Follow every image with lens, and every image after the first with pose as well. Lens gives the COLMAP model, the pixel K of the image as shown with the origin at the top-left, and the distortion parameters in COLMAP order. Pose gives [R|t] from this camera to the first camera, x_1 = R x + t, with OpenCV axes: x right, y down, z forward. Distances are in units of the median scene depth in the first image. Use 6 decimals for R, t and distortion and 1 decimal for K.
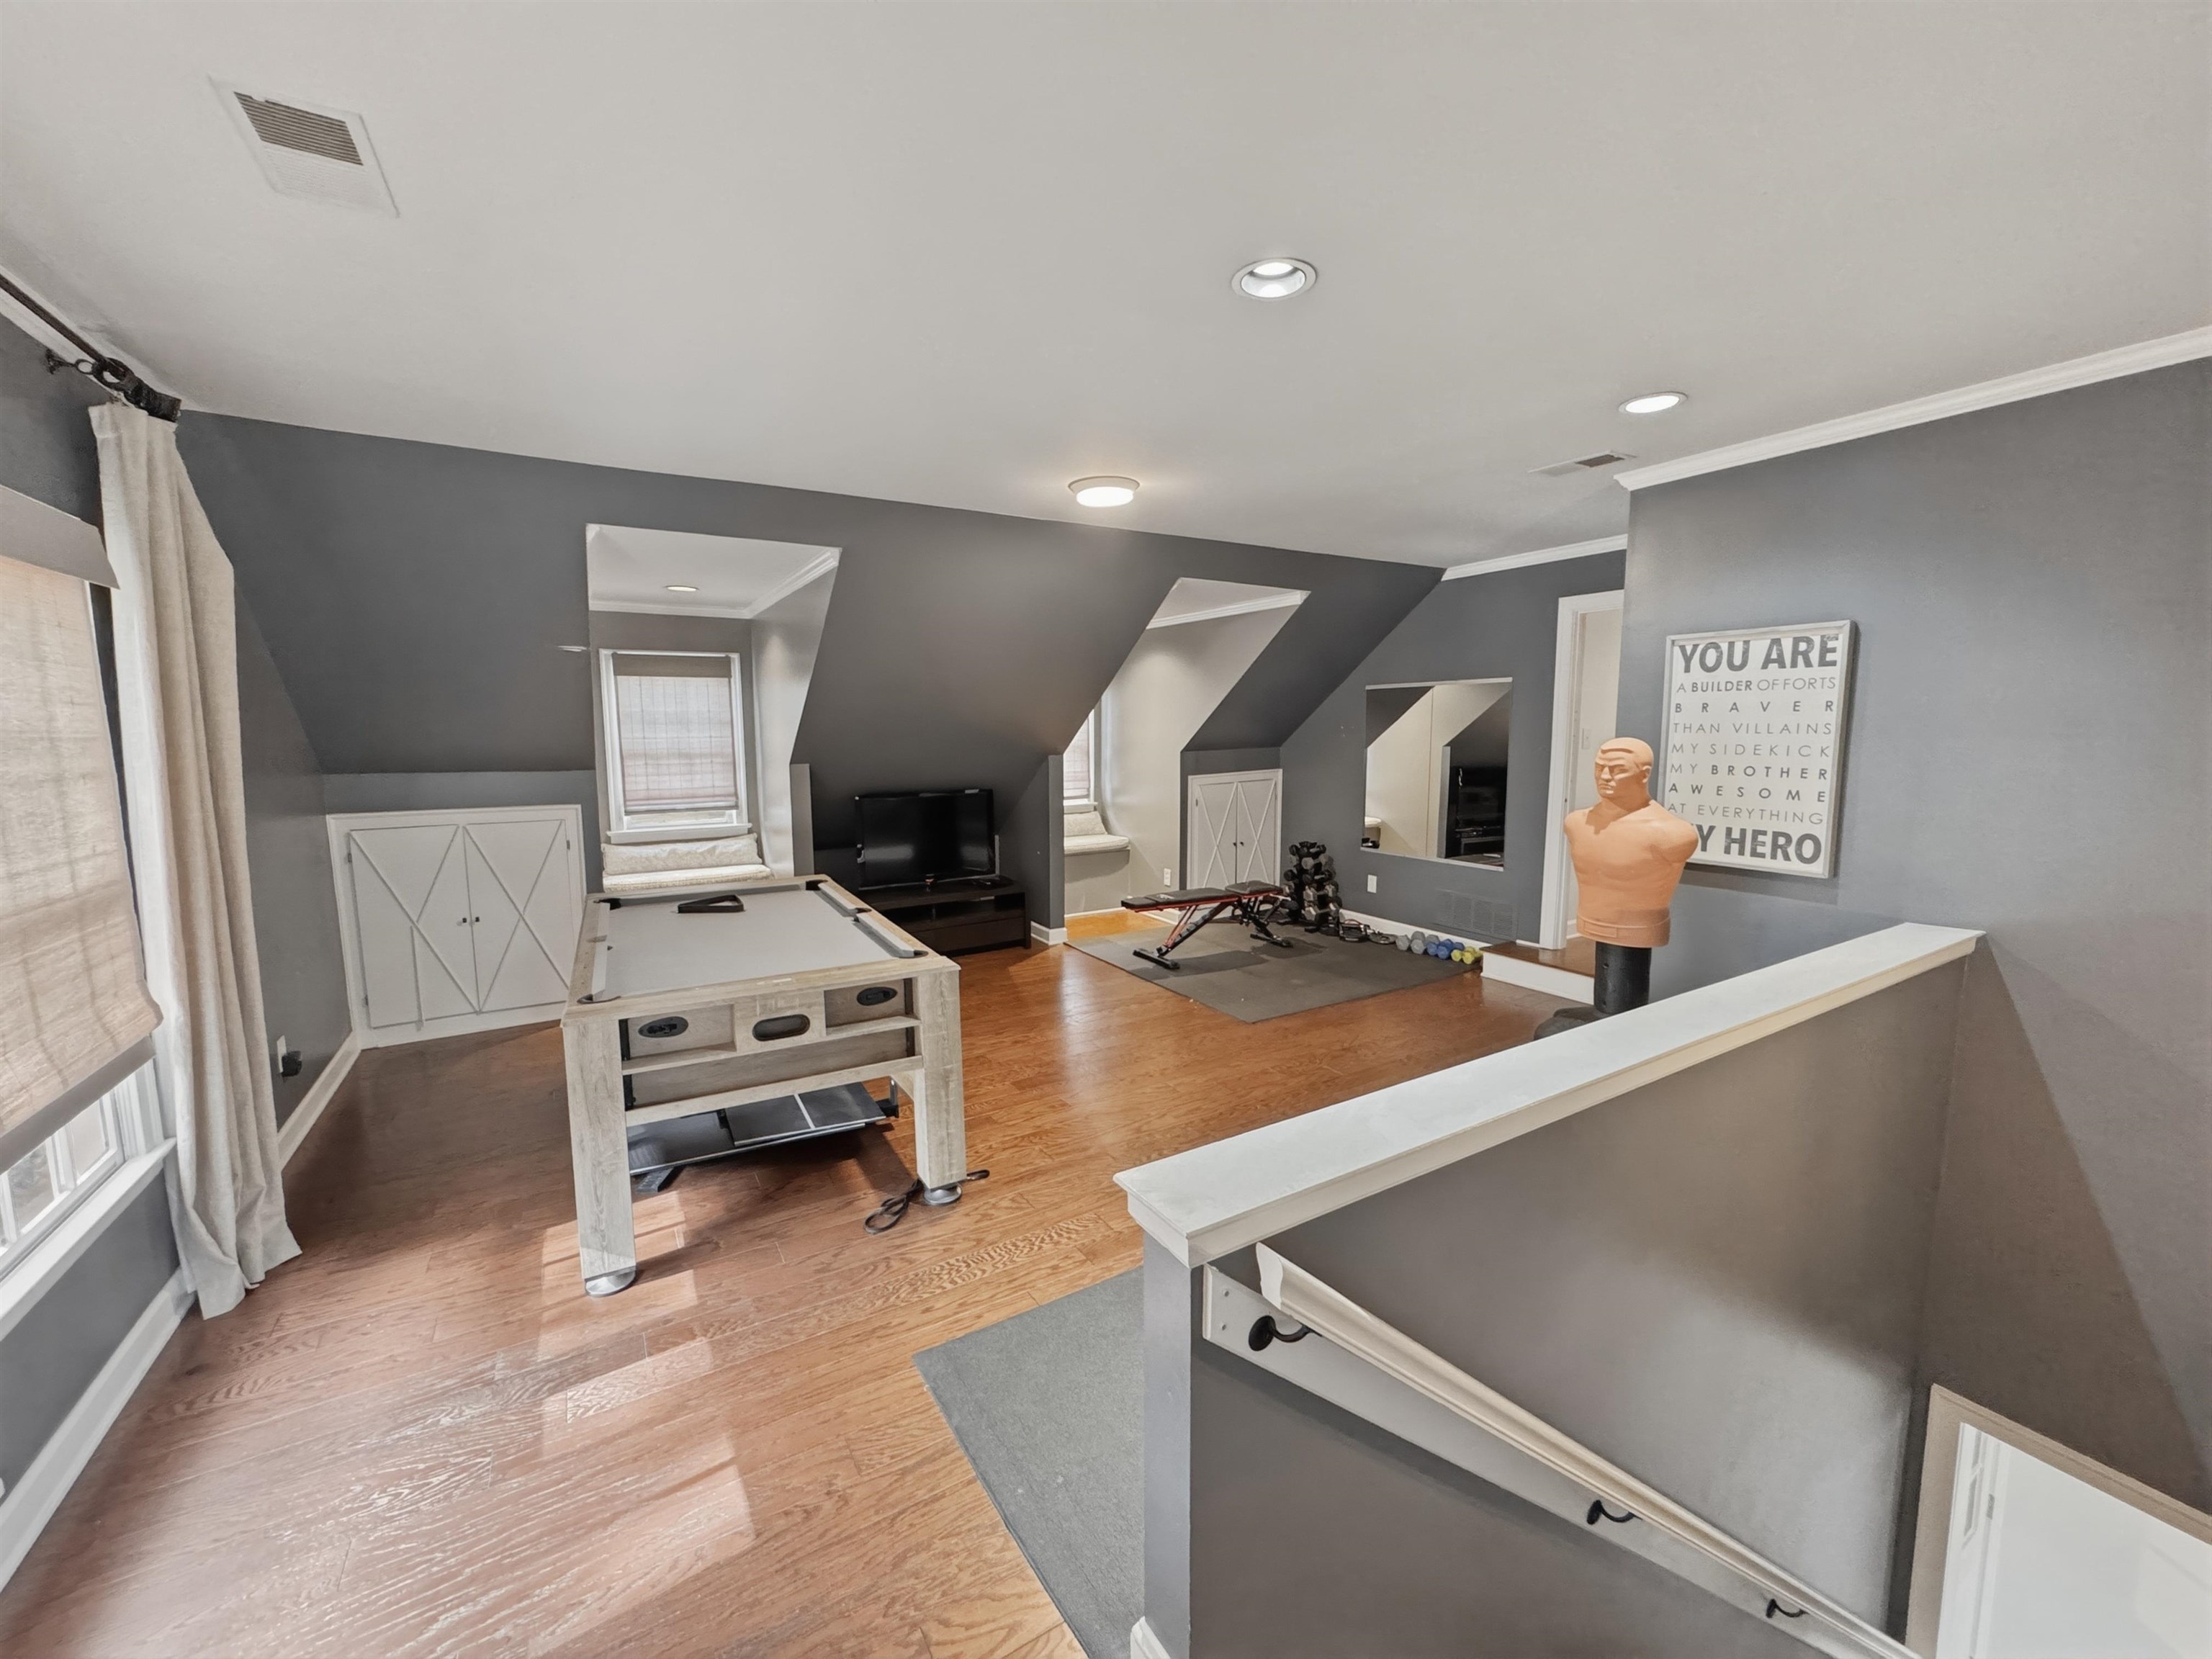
lens RADIAL K [[884.6, 0, 1107.1], [0, 884.6, 823.9], [0, 0, 1]] dist [-0.000906, -0.000879]
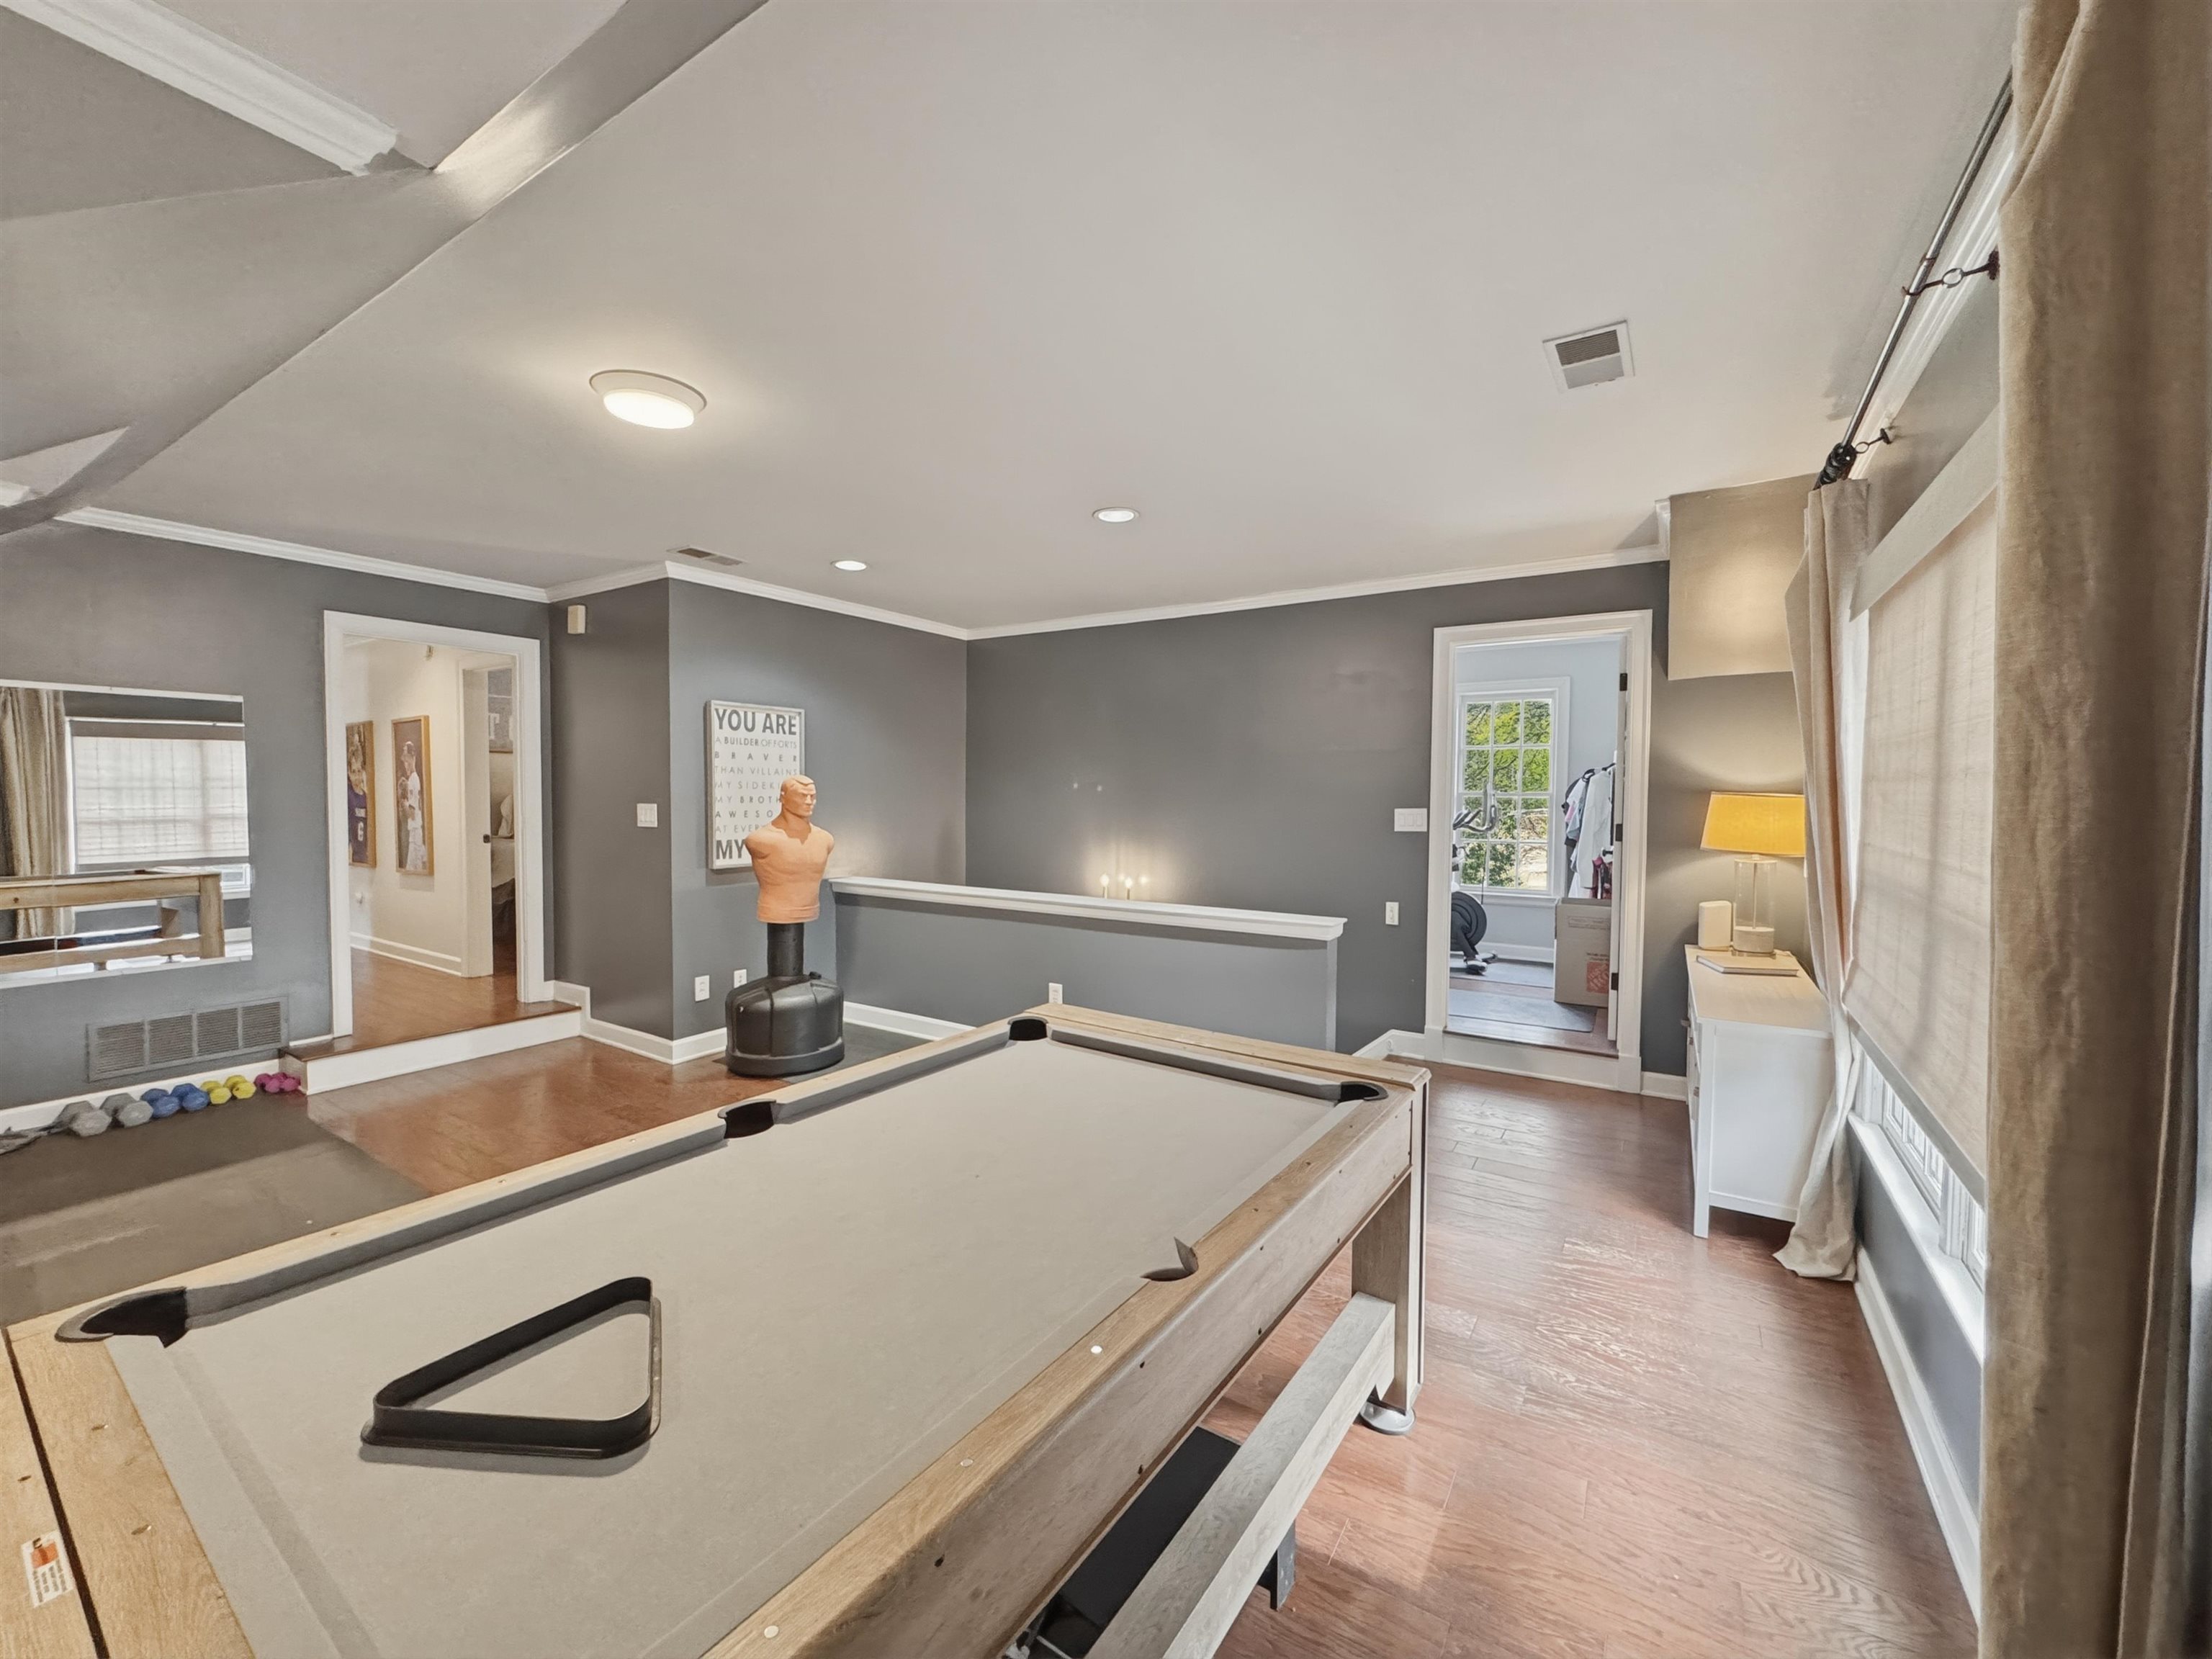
lens RADIAL K [[884.6, 0, 1096.8], [0, 884.6, 833.7], [0, 0, 1]] dist [-0.000906, -0.000879]
pose [[-0.436480, -0.033226, 0.899100, -0.861204], [0.098011, 0.991615, 0.084225, -0.072435], [-0.894360, 0.124884, -0.429564, 1.131787]]
